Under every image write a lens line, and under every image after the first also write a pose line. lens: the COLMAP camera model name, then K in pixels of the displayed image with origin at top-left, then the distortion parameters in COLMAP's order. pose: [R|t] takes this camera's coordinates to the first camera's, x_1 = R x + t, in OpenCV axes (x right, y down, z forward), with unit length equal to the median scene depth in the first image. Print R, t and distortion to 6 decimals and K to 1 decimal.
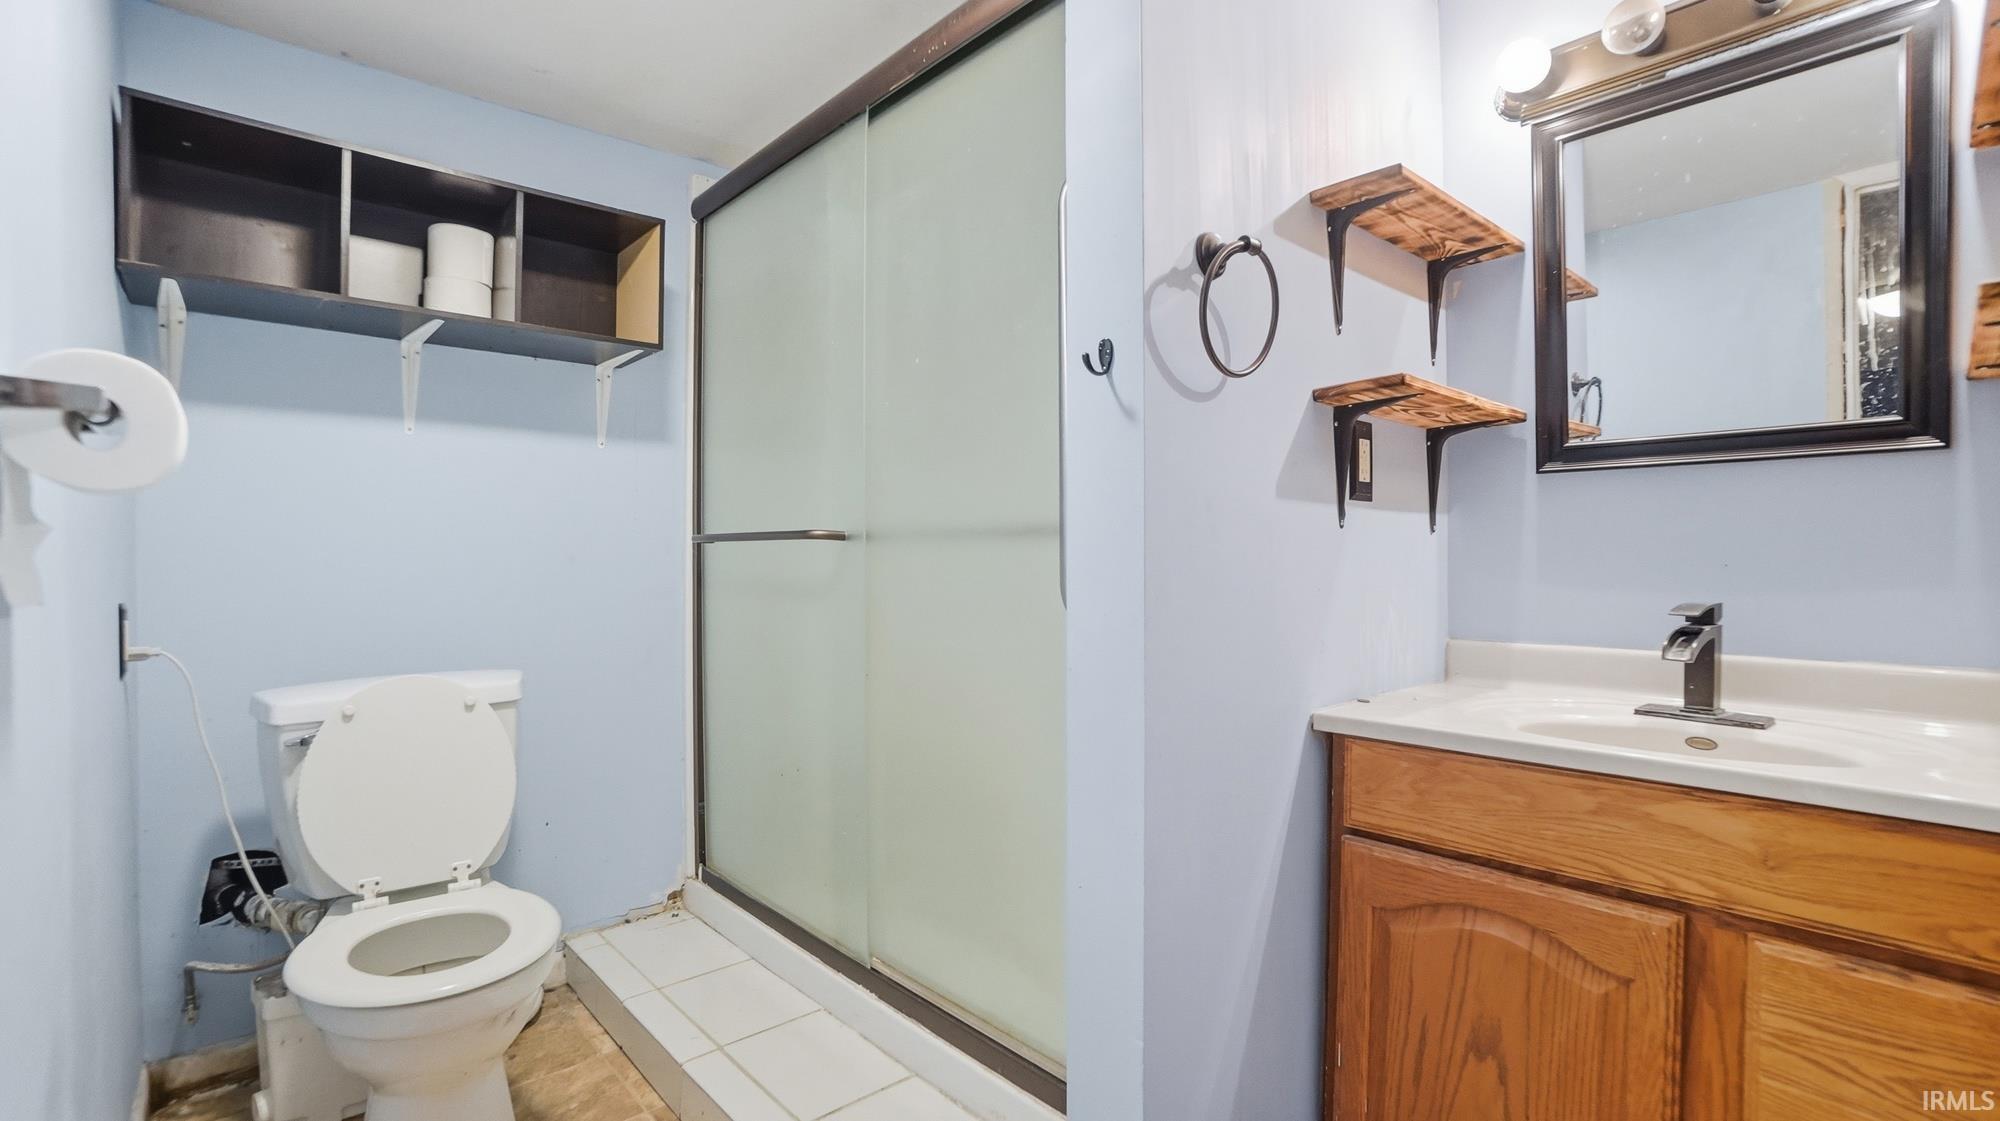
lens RADIAL K [[899.5, 0, 992.2], [0, 899.5, 584.0], [0, 0, 1]] dist [-0.060858, 0.023901]
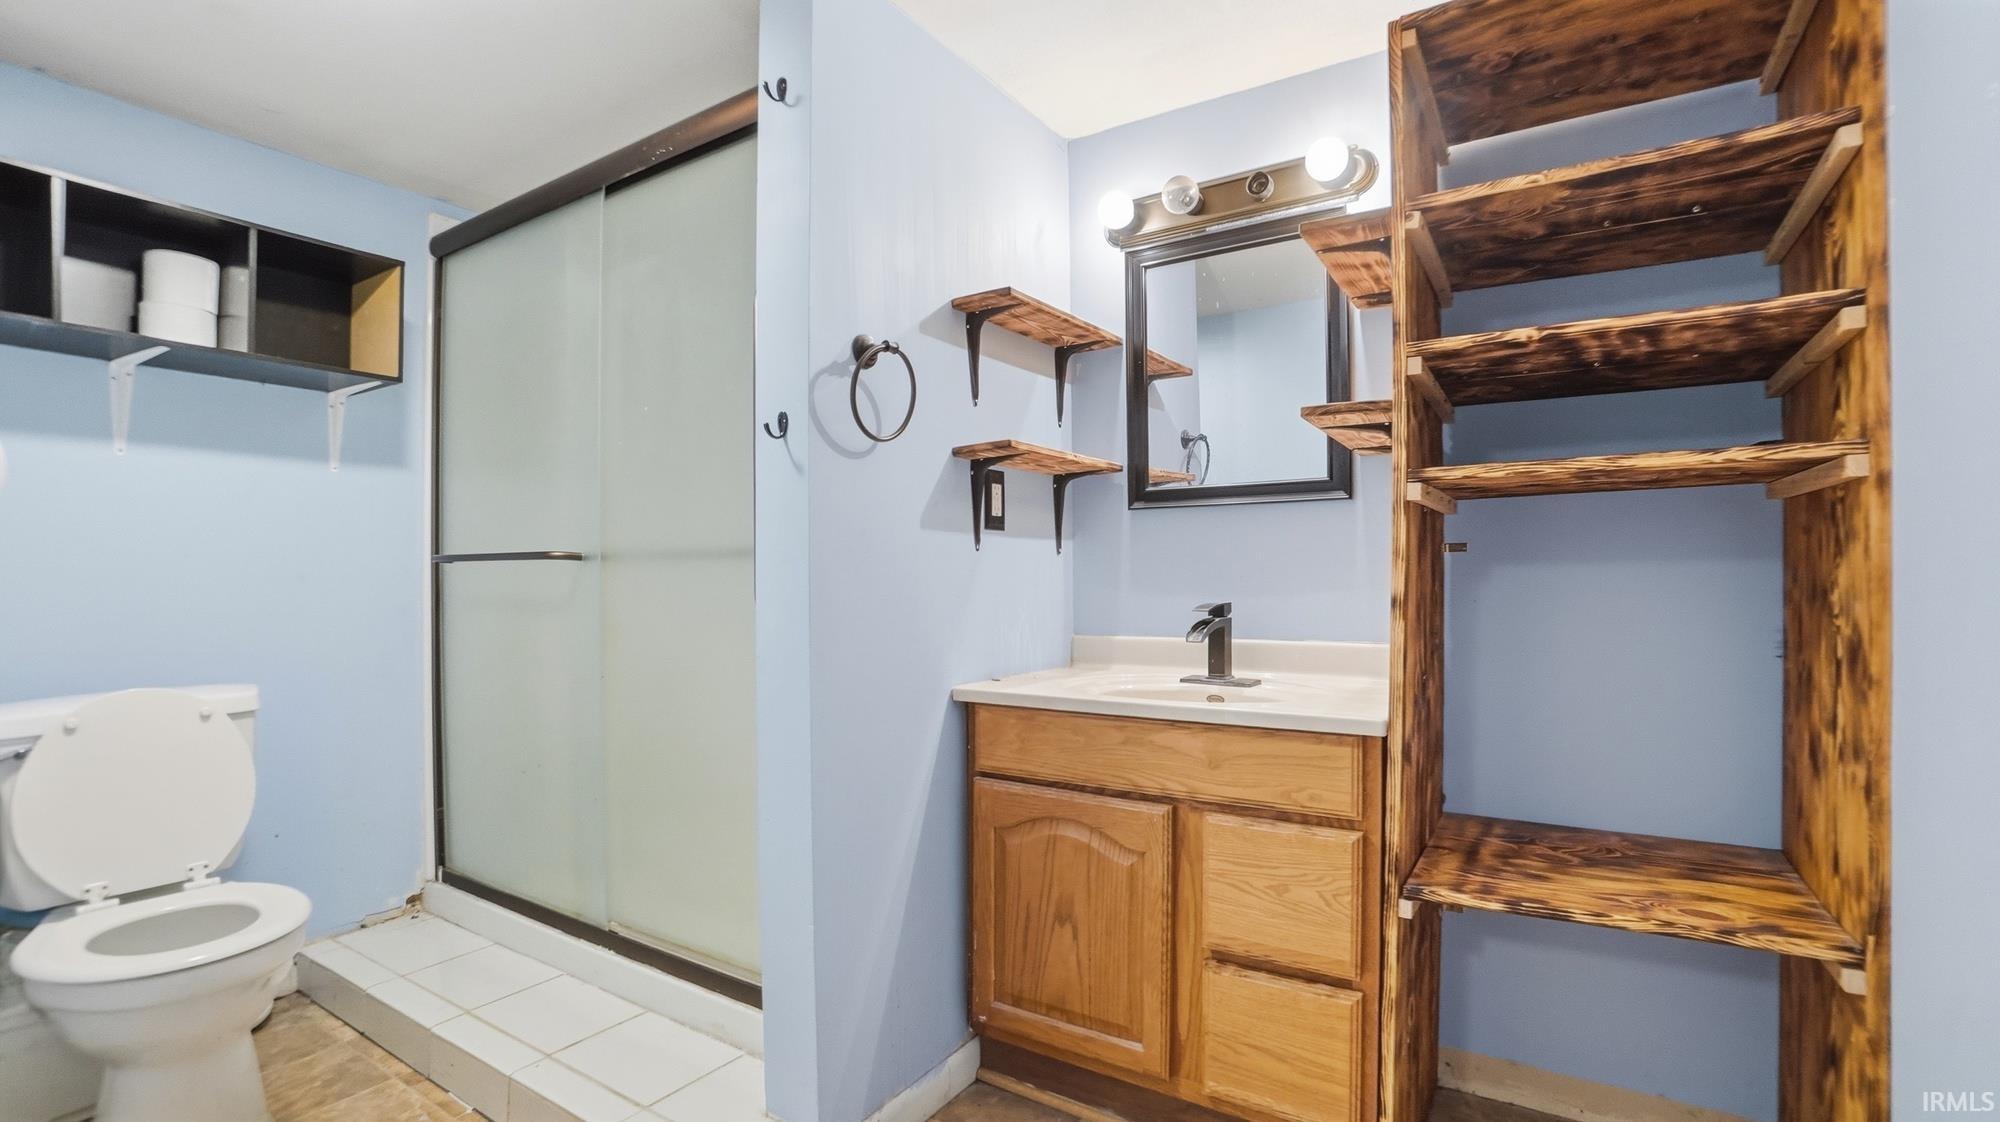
lens RADIAL K [[899.5, 0, 992.2], [0, 899.5, 584.5], [0, 0, 1]] dist [-0.060858, 0.023901]
pose [[0.966175, -0.007683, 0.257773, 0.060307], [0.013105, 0.999727, -0.019322, 0.013680], [-0.257554, 0.022047, 0.966012, -0.286004]]
